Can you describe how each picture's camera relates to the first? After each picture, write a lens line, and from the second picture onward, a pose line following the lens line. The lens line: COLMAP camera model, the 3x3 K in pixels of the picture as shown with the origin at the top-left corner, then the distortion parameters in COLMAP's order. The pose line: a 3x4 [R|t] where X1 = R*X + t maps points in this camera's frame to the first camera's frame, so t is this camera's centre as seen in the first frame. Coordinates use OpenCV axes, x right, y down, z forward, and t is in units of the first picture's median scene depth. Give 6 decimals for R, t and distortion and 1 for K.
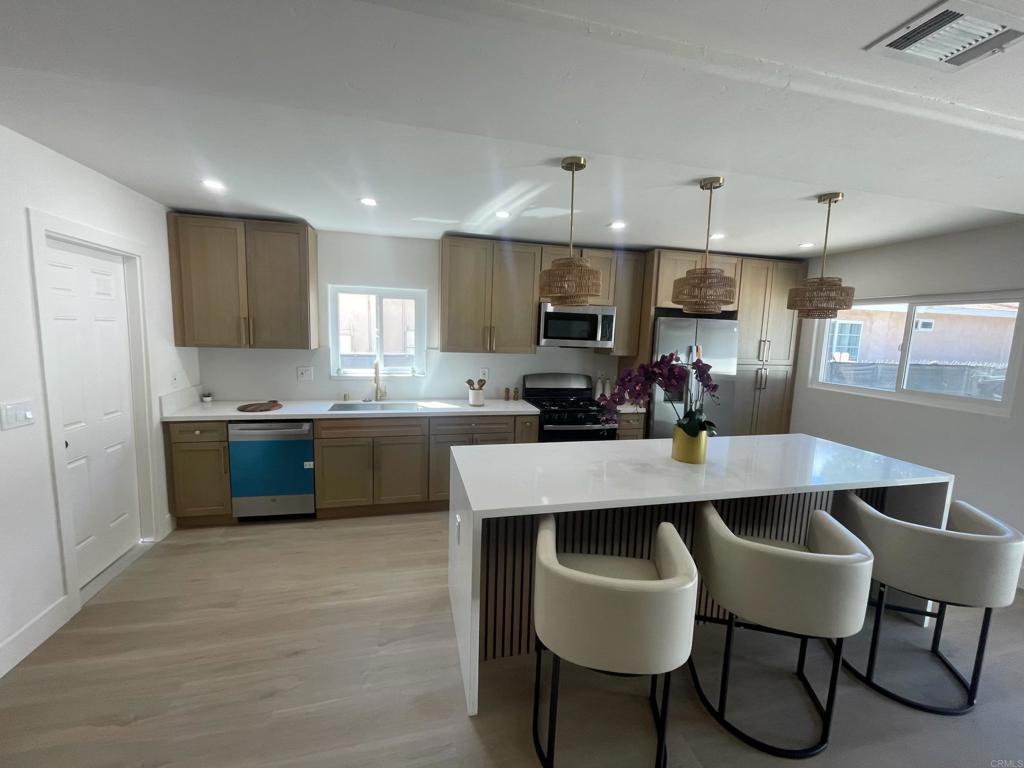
lens RADIAL K [[412.4, 0, 509.8], [0, 412.4, 380.1], [0, 0, 1]] dist [-0.006122, 0.000250]
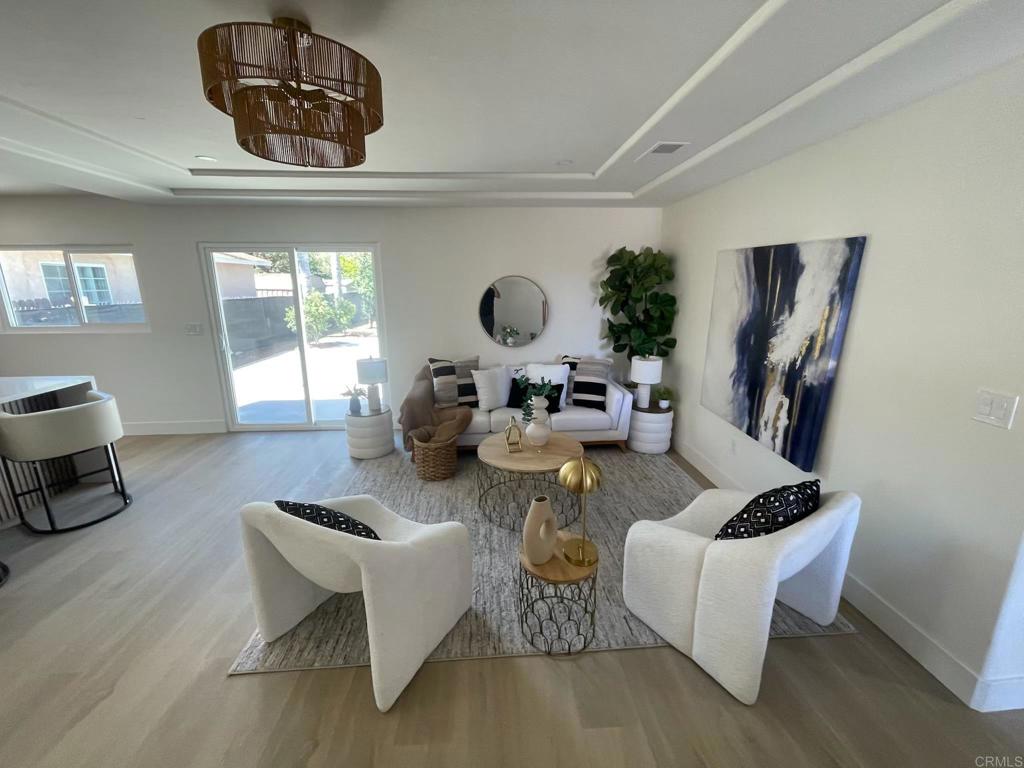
lens RADIAL K [[412.4, 0, 509.8], [0, 412.4, 380.1], [0, 0, 1]] dist [-0.006122, 0.000250]
pose [[0.168875, -0.258399, 0.951163, -0.033419], [0.128627, 0.962548, 0.238655, 0.054711], [-0.977208, 0.082043, 0.195787, -0.444184]]
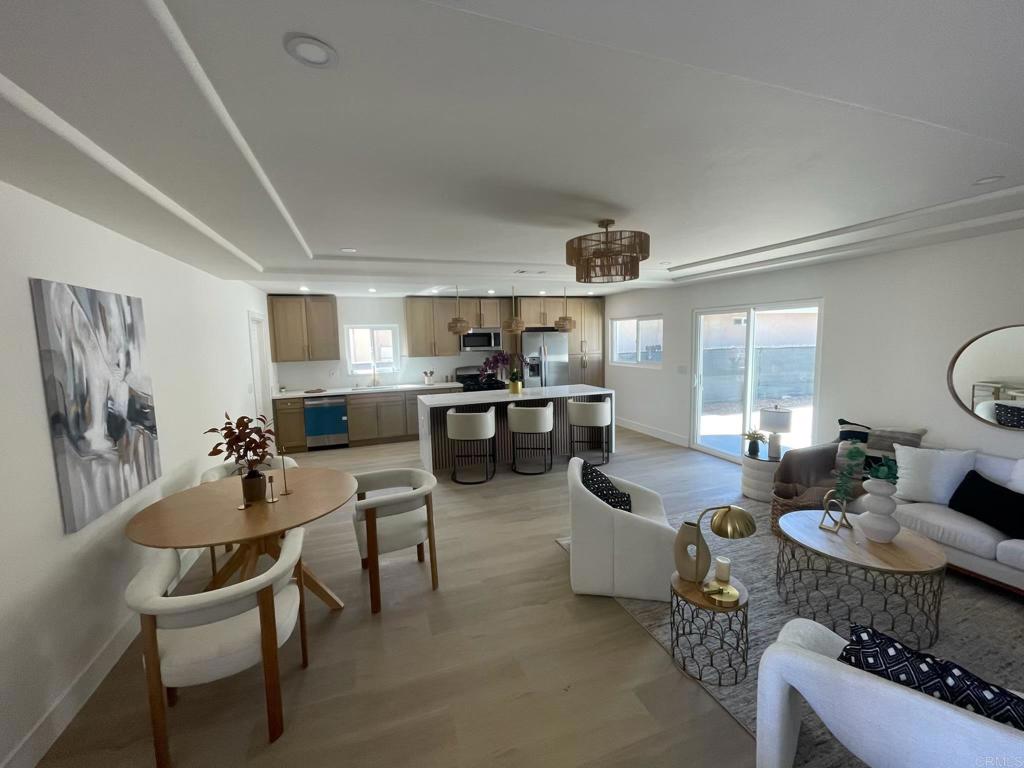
lens RADIAL K [[412.4, 0, 509.8], [0, 412.4, 380.1], [0, 0, 1]] dist [-0.006122, 0.000250]
pose [[0.993239, -0.066686, 0.095022, 0.109660], [0.068677, 0.997479, -0.017838, 0.102646], [-0.093593, 0.024243, 0.995315, -0.938496]]
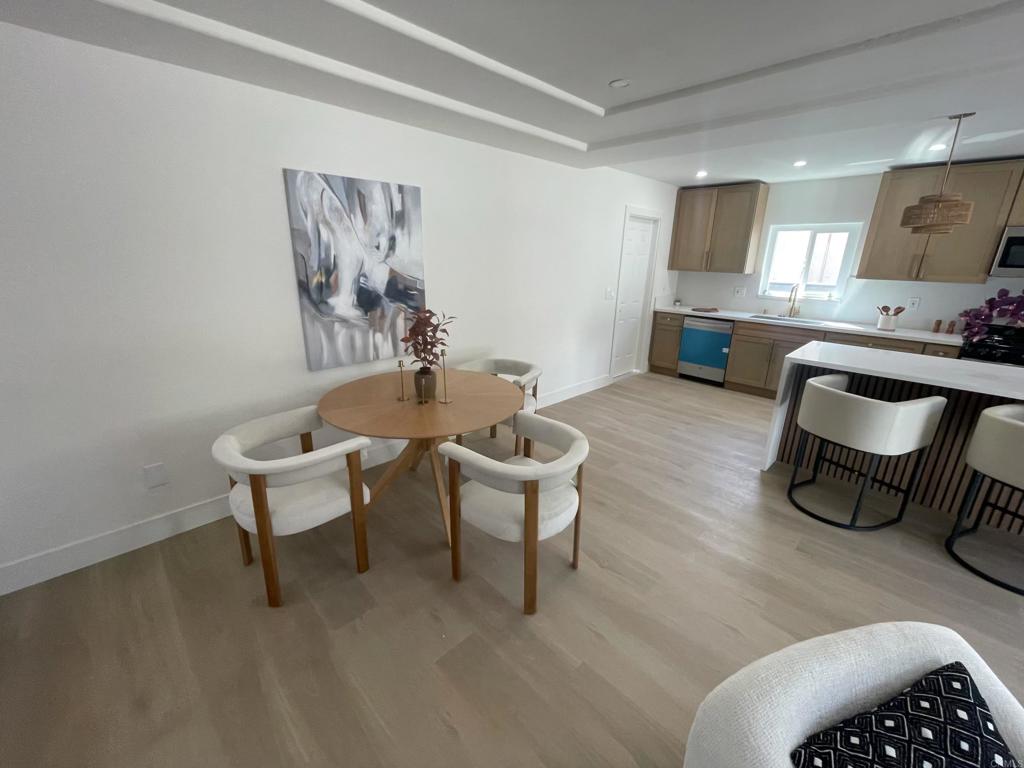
lens RADIAL K [[412.4, 0, 509.8], [0, 412.4, 380.1], [0, 0, 1]] dist [-0.006122, 0.000250]
pose [[0.507001, 0.228688, -0.831054, 0.365421], [-0.108675, 0.973427, 0.201566, 0.083621], [0.855067, -0.011879, 0.518382, -0.436755]]
